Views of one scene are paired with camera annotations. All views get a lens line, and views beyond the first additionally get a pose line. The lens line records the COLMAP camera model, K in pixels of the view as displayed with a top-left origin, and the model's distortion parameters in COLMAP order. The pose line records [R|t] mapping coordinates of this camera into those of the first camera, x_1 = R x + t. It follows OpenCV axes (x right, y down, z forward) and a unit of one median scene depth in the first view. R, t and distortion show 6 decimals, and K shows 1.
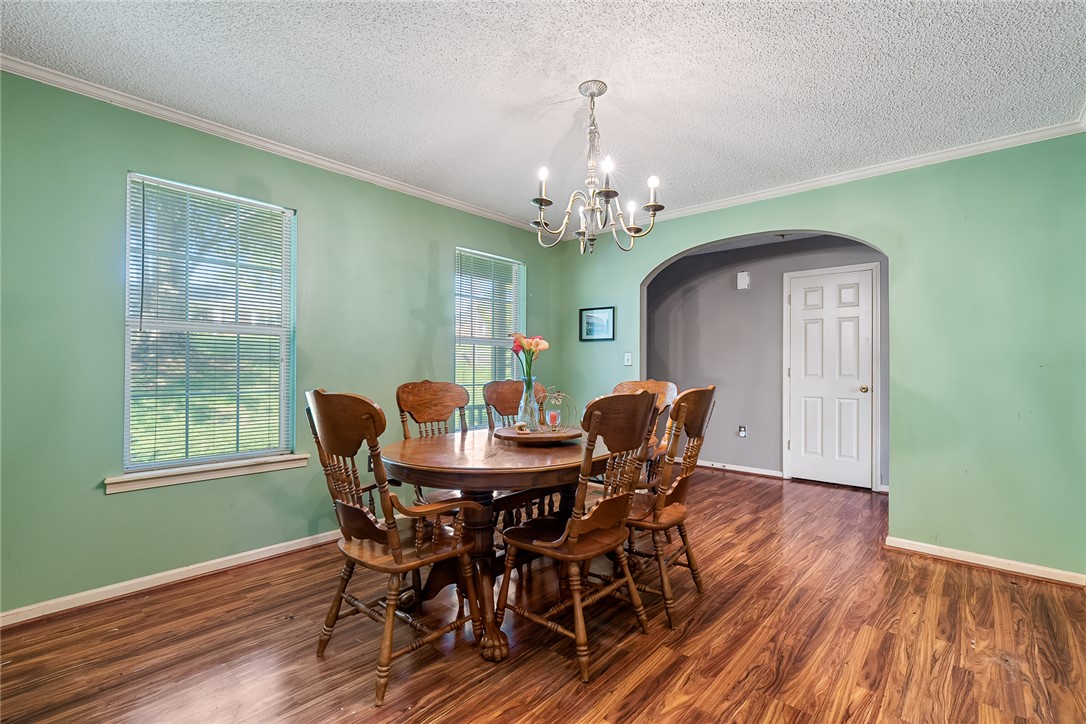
lens RADIAL K [[496.2, 0, 542.1], [0, 496.2, 366.6], [0, 0, 1]] dist [-0.020089, -0.000591]
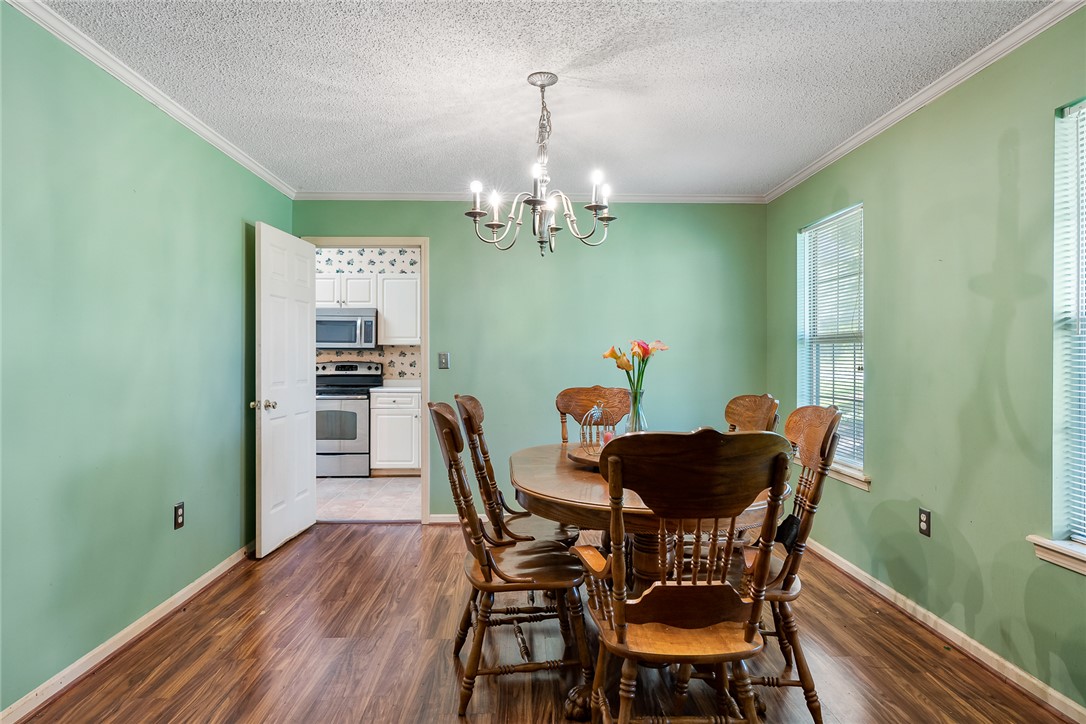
lens RADIAL K [[627.0, 0, 548.4], [0, 627.0, 360.8], [0, 0, 1]] dist [0.003822, 0.000060]
pose [[-0.720468, -0.003169, -0.693481, 1.007909], [0.001356, 0.999981, -0.005978, -0.031412], [0.693487, -0.005247, -0.720450, 2.054221]]
